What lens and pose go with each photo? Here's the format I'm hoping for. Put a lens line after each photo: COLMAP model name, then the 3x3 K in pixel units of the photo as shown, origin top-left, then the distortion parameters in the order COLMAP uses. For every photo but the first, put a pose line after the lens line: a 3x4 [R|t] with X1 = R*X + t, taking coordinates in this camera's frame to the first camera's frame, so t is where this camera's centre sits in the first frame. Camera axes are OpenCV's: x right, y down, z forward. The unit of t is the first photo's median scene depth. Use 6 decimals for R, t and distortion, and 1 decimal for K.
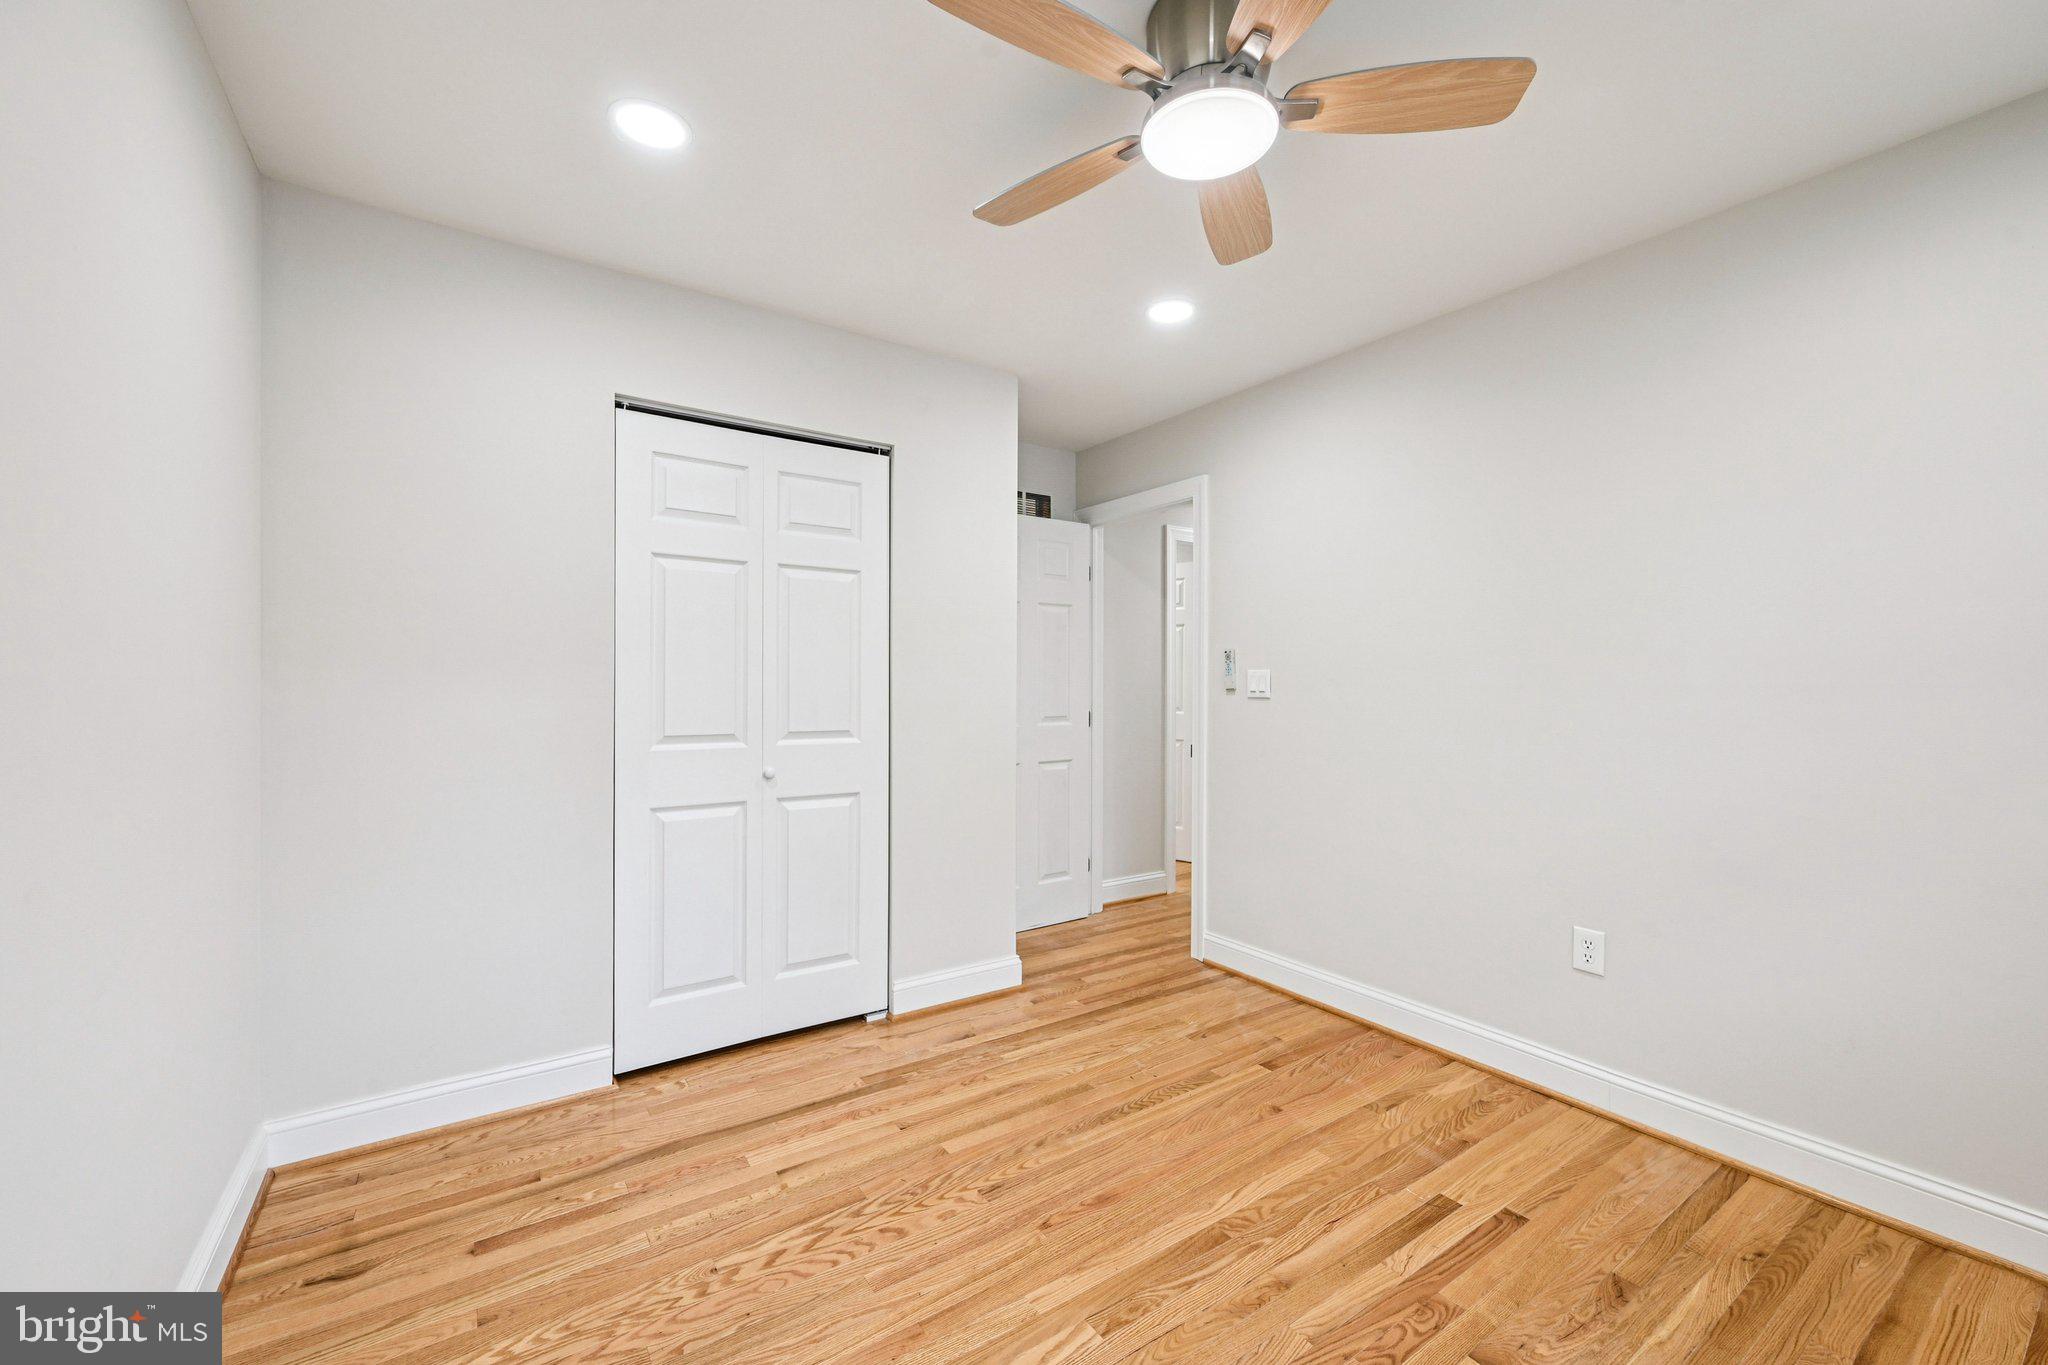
lens RADIAL K [[819.2, 0, 1034.7], [0, 819.2, 684.2], [0, 0, 1]] dist [-0.001018, 0.000109]
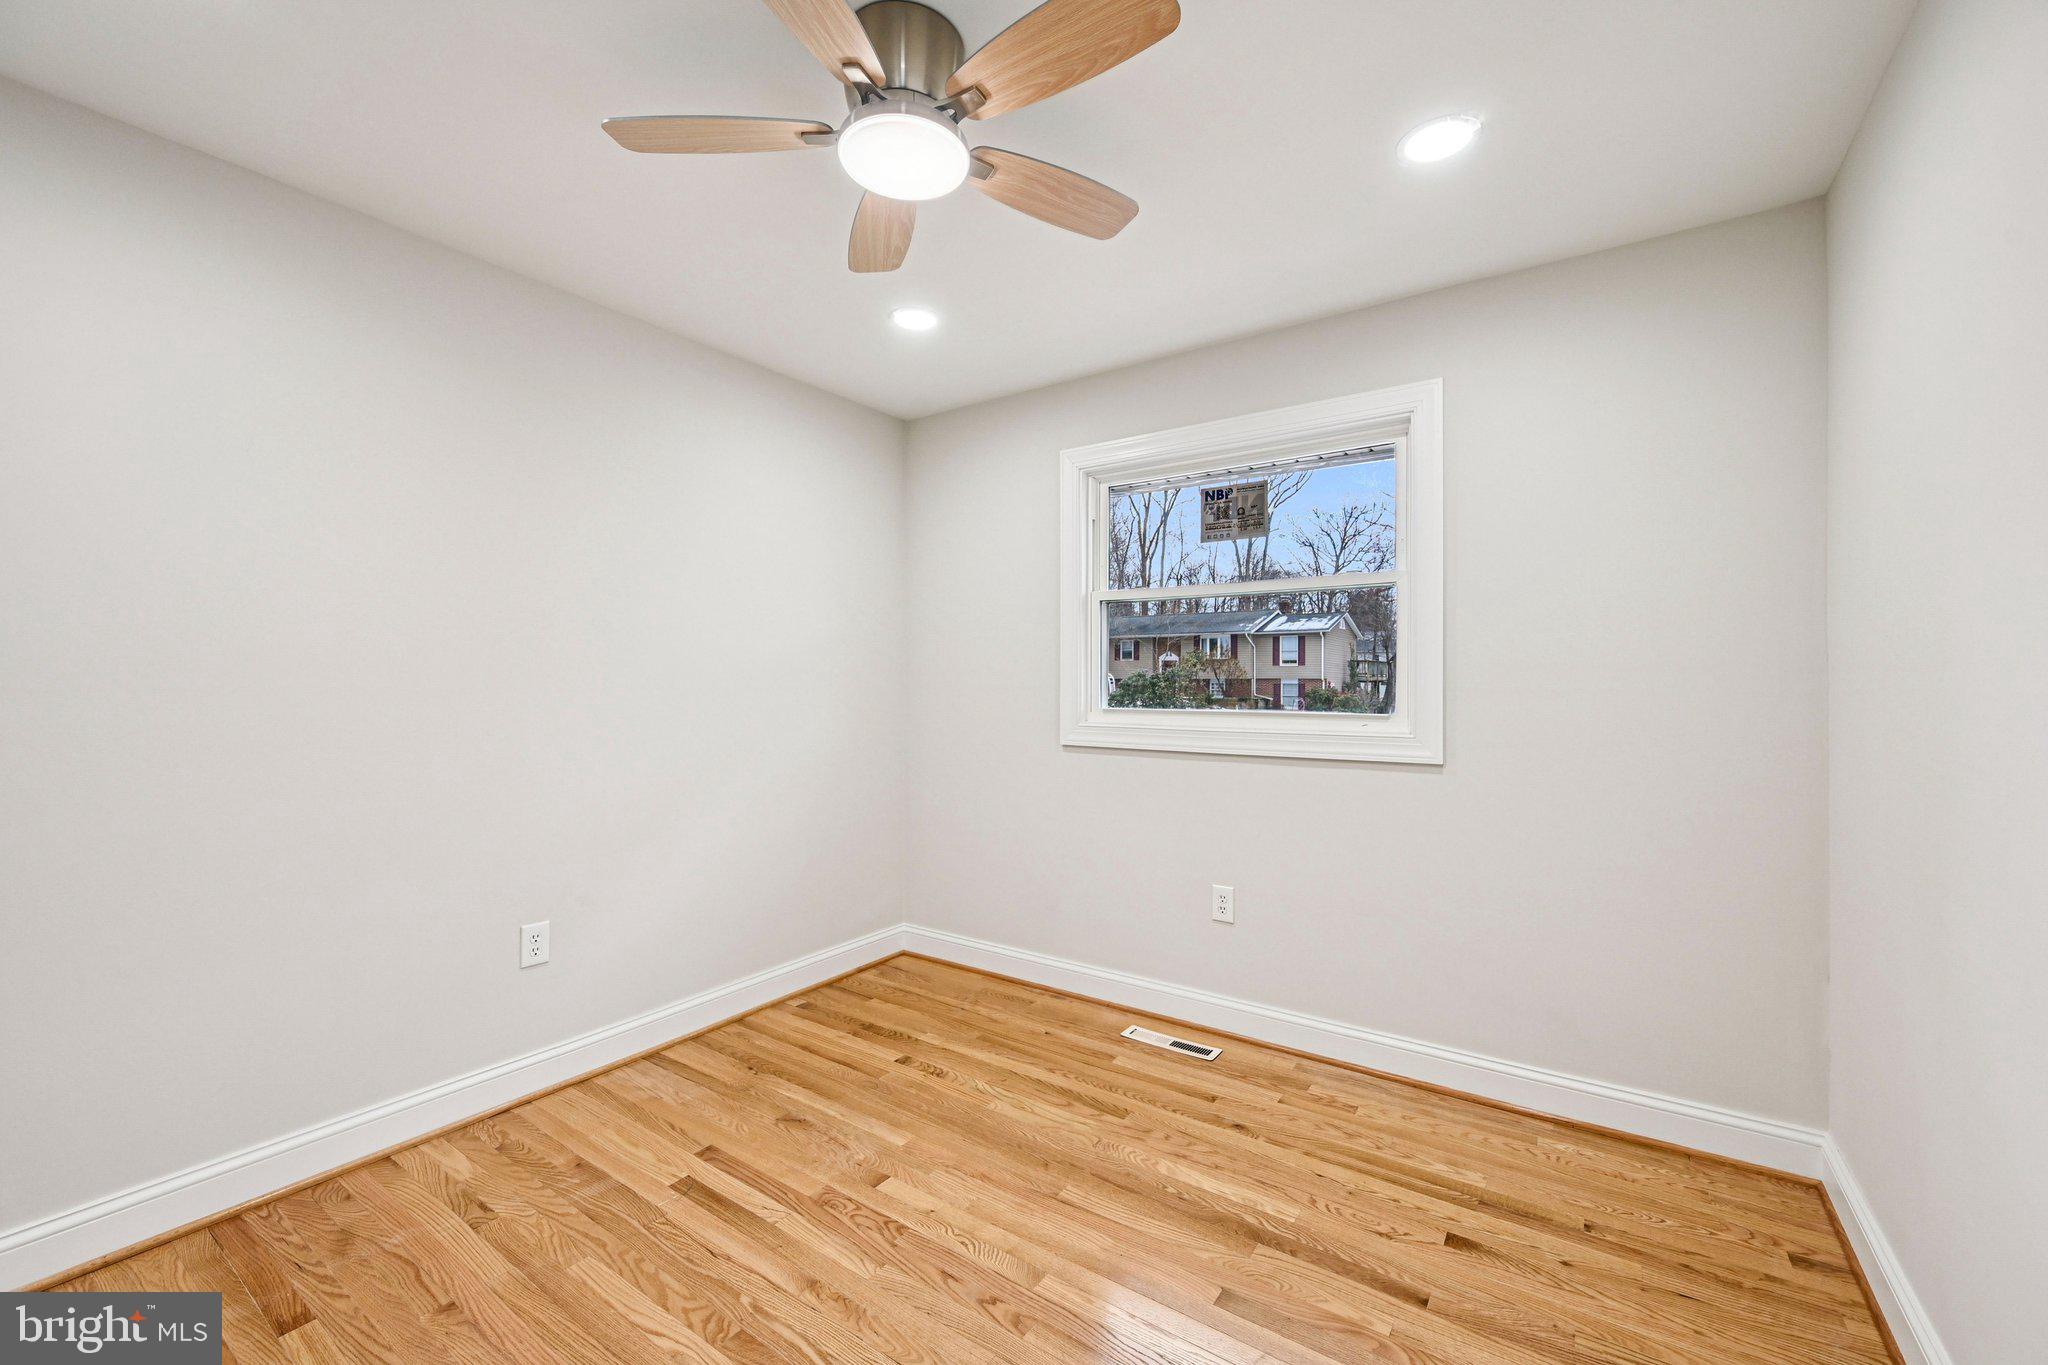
lens RADIAL K [[819.2, 0, 1034.7], [0, 819.2, 684.2], [0, 0, 1]] dist [-0.001018, 0.000109]
pose [[-0.355316, -0.001948, 0.934744, -0.621825], [-0.000072, 0.999998, 0.002057, -0.007284], [-0.934746, 0.000663, -0.355316, 0.933833]]
